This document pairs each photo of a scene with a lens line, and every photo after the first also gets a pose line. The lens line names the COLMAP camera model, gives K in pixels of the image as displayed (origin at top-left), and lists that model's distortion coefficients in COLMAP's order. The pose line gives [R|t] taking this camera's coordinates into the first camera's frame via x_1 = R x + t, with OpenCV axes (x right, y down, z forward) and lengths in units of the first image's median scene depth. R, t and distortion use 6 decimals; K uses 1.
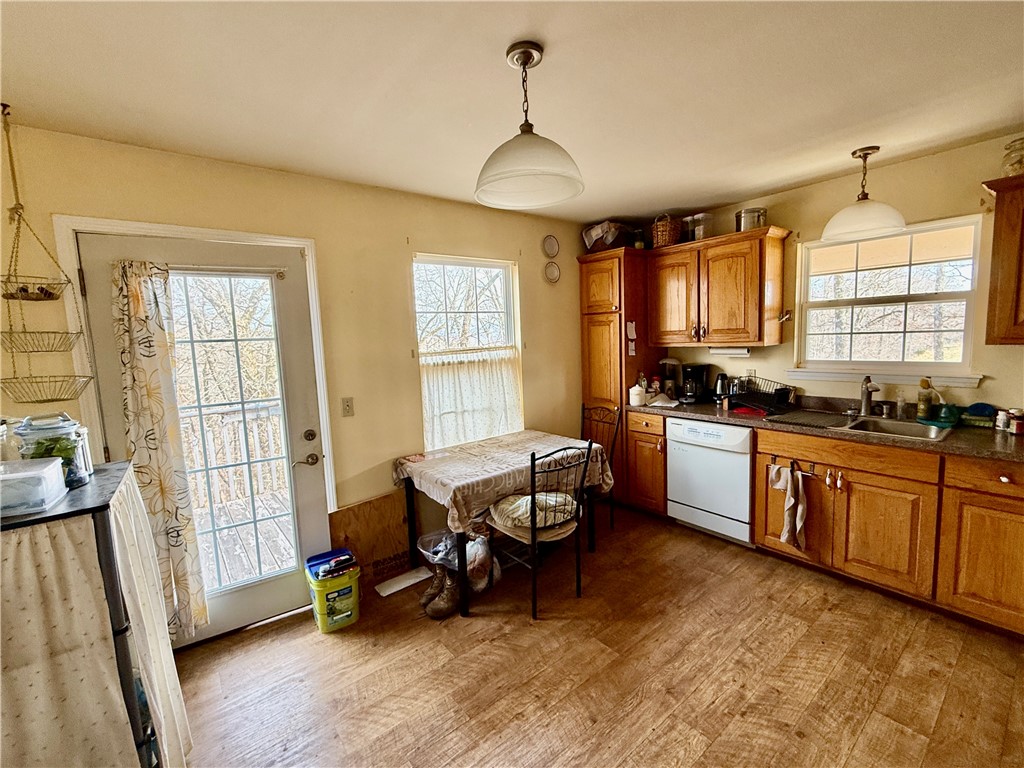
lens RADIAL K [[437.3, 0, 512.0], [0, 437.3, 384.0], [0, 0, 1]] dist [-0.002680, -0.000010]
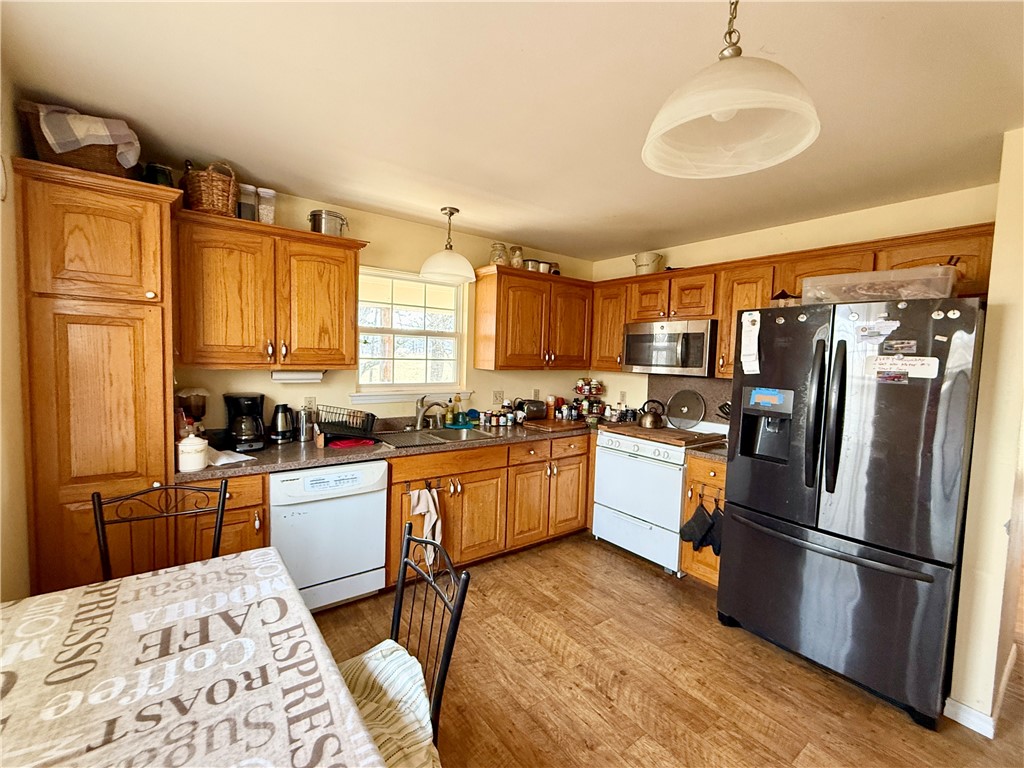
lens RADIAL K [[437.3, 0, 512.0], [0, 437.3, 384.0], [0, 0, 1]] dist [-0.002680, -0.000010]
pose [[0.030428, -0.024378, 0.999240, -0.348548], [0.081880, 0.996403, 0.021816, -0.054264], [-0.996178, 0.081154, 0.032315, 0.697767]]
